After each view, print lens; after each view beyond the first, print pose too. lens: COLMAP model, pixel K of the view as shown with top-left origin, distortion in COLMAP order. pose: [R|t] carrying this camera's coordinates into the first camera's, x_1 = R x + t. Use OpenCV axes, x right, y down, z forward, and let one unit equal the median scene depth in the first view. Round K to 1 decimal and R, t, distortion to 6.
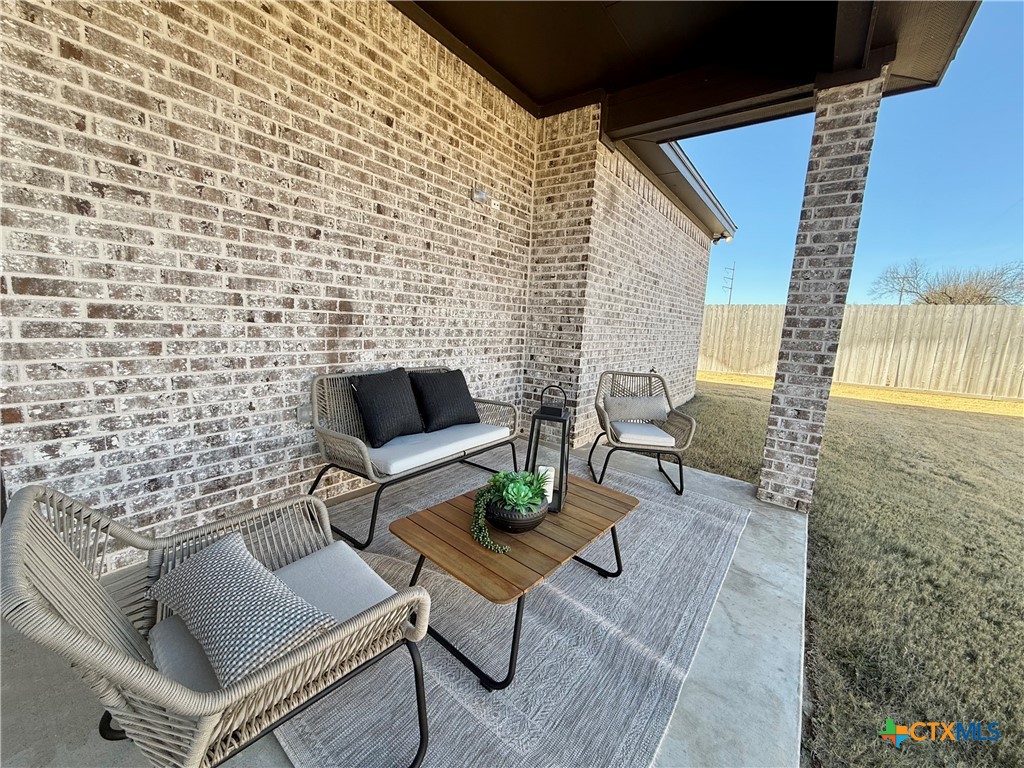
lens RADIAL K [[410.9, 0, 506.7], [0, 410.9, 384.1], [0, 0, 1]] dist [-0.001539, 0.000989]
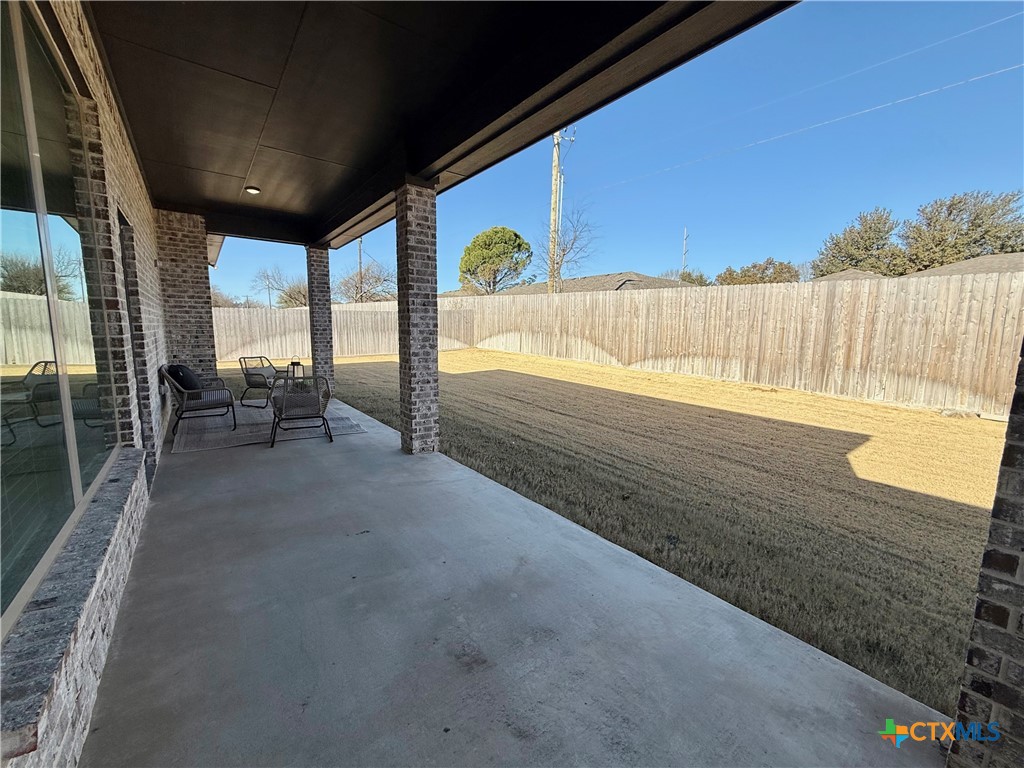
lens RADIAL K [[410.9, 0, 511.1], [0, 410.9, 384.6], [0, 0, 1]] dist [-0.001539, 0.000989]
pose [[0.277221, -0.175770, 0.944592, -1.147077], [0.148576, 0.979141, 0.138595, 0.013967], [-0.949249, 0.101922, 0.297553, -0.718946]]
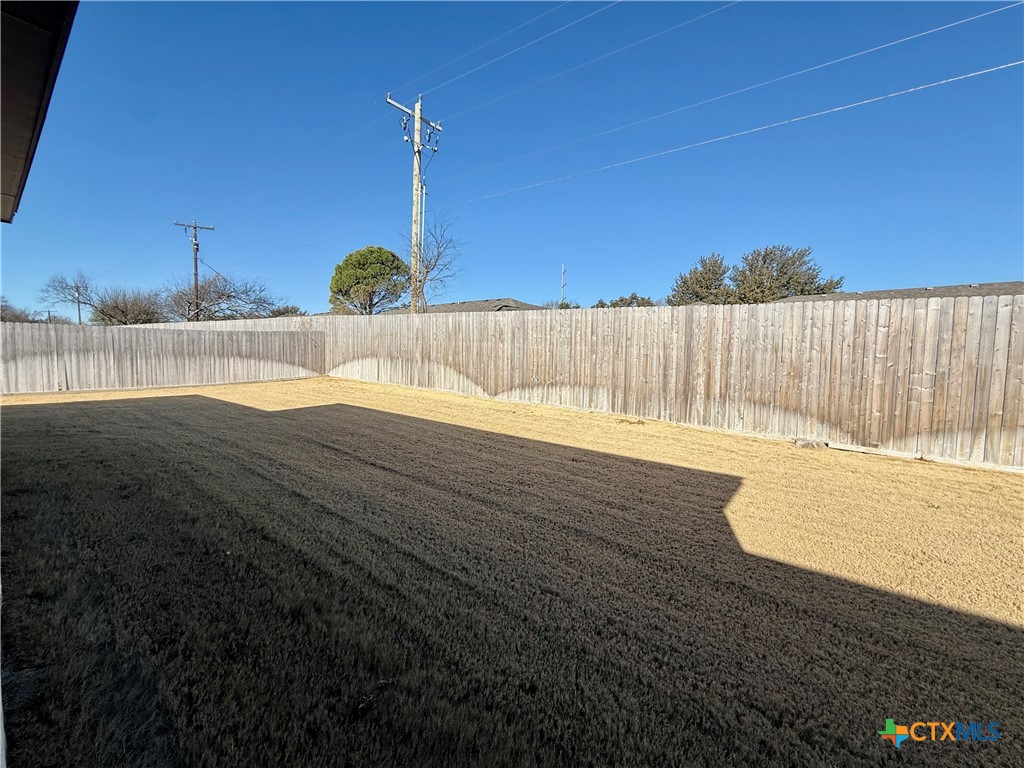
lens RADIAL K [[410.9, 0, 512.9], [0, 410.9, 383.6], [0, 0, 1]] dist [-0.001539, 0.000989]
pose [[0.015918, -0.113991, 0.993354, -0.614891], [0.134253, 0.984728, 0.110850, 0.070463], [-0.990819, 0.131596, 0.030979, -0.880116]]
